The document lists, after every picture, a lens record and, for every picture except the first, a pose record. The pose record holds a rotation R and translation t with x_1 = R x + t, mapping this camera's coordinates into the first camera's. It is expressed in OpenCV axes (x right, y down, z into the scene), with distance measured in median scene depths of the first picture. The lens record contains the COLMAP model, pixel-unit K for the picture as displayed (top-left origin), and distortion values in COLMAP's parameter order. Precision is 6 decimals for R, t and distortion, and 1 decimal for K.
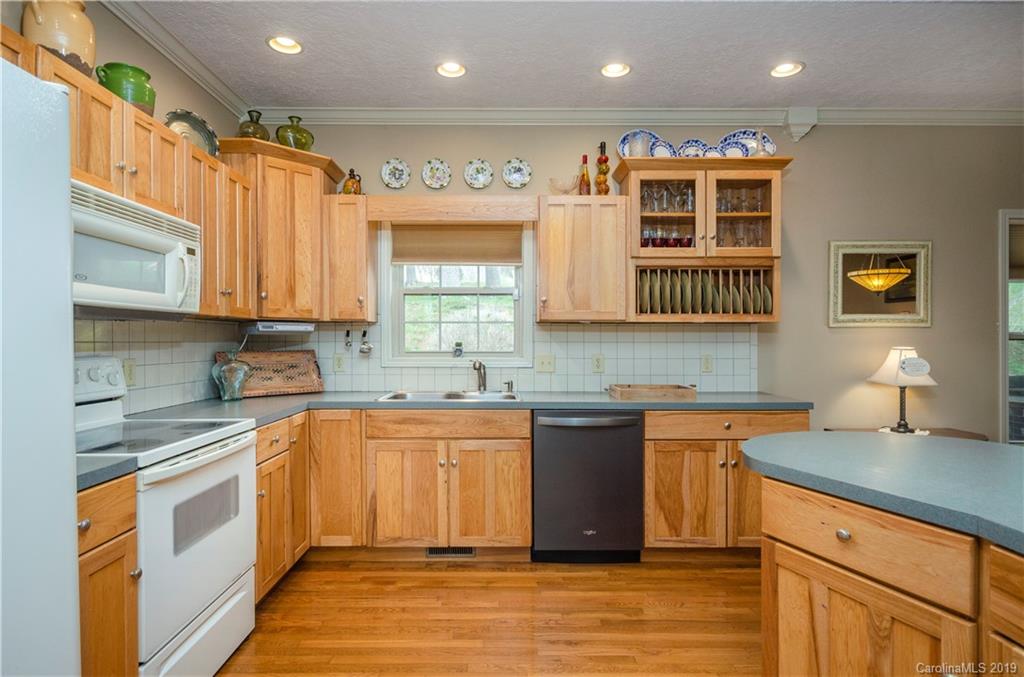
lens RADIAL K [[553.2, 0, 515.8], [0, 553.2, 340.3], [0, 0, 1]] dist [0.007782, -0.006122]
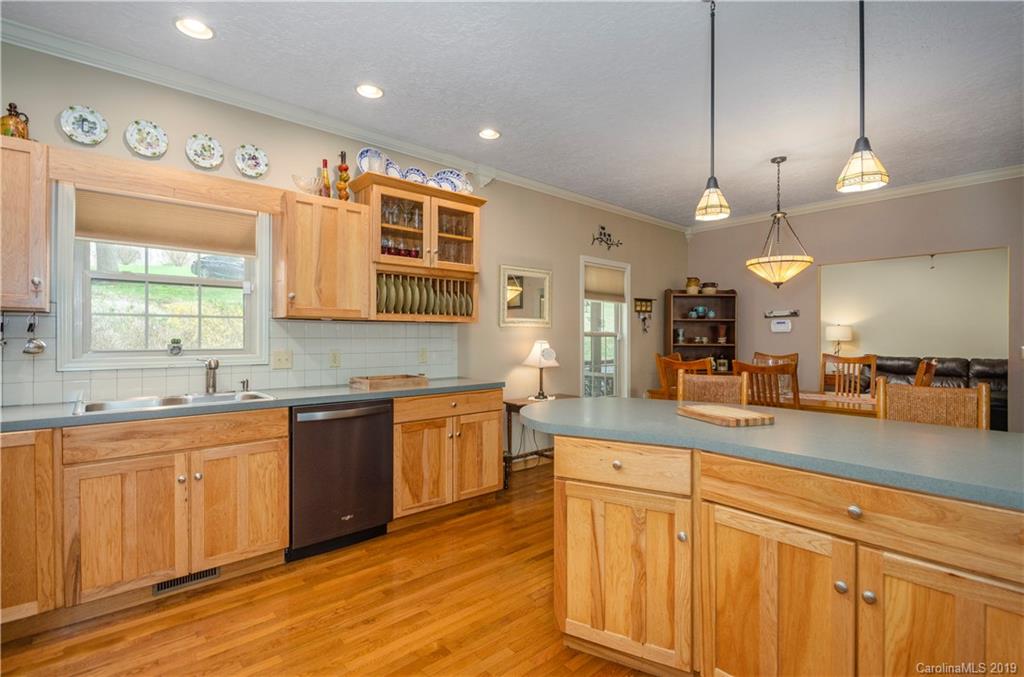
lens RADIAL K [[483.0, 0, 519.7], [0, 483.0, 333.1], [0, 0, 1]] dist [-0.001774, -0.002223]
pose [[0.746251, 0.004441, 0.665649, -0.216517], [-0.000764, 0.999983, -0.005815, -0.001310], [-0.665664, 0.003831, 0.746242, 0.080414]]
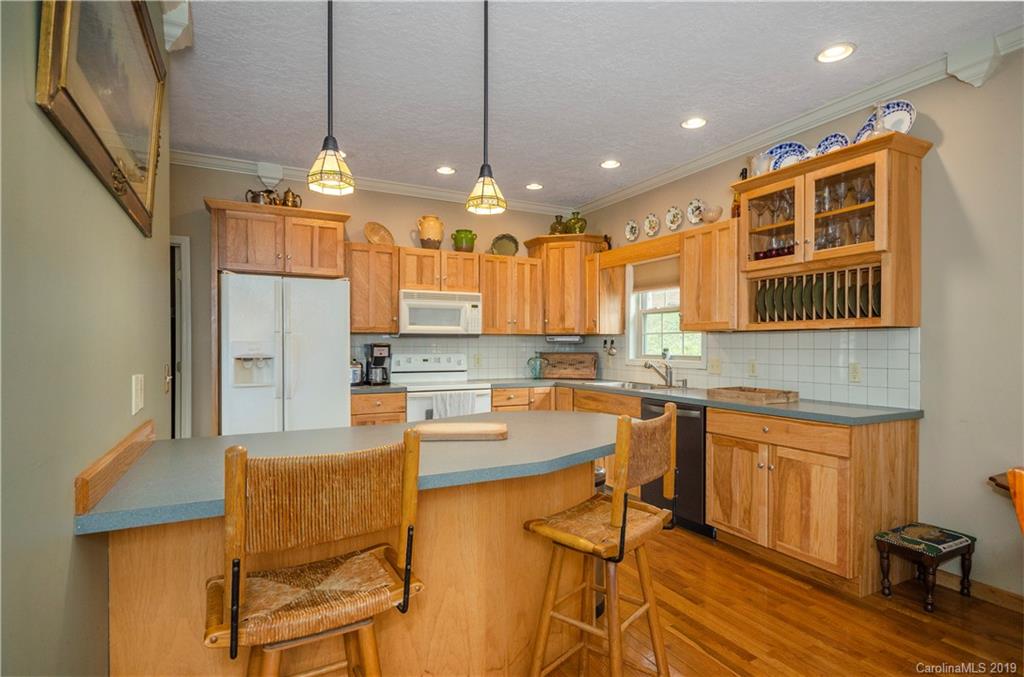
lens RADIAL K [[524.1, 0, 515.9], [0, 524.1, 350.5], [0, 0, 1]] dist [0.001108, -0.001842]
pose [[0.458308, 0.009256, -0.888745, 0.953191], [-0.004635, 0.999957, 0.008024, 0.000288], [0.888781, 0.000442, 0.458332, 0.122987]]
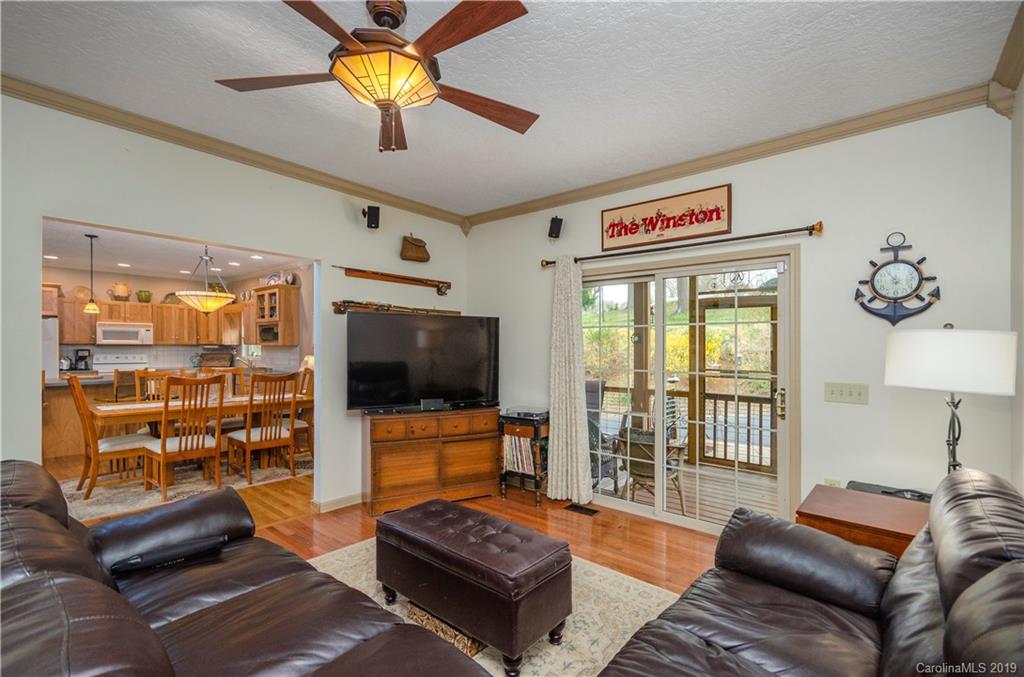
lens RADIAL K [[461.3, 0, 517.0], [0, 461.3, 346.3], [0, 0, 1]] dist [0.003251, 0.000465]
pose [[0.763405, 0.003443, -0.645911, 2.818028], [-0.009174, 0.999943, -0.005513, -0.027283], [0.645855, 0.010134, 0.763392, 0.057964]]
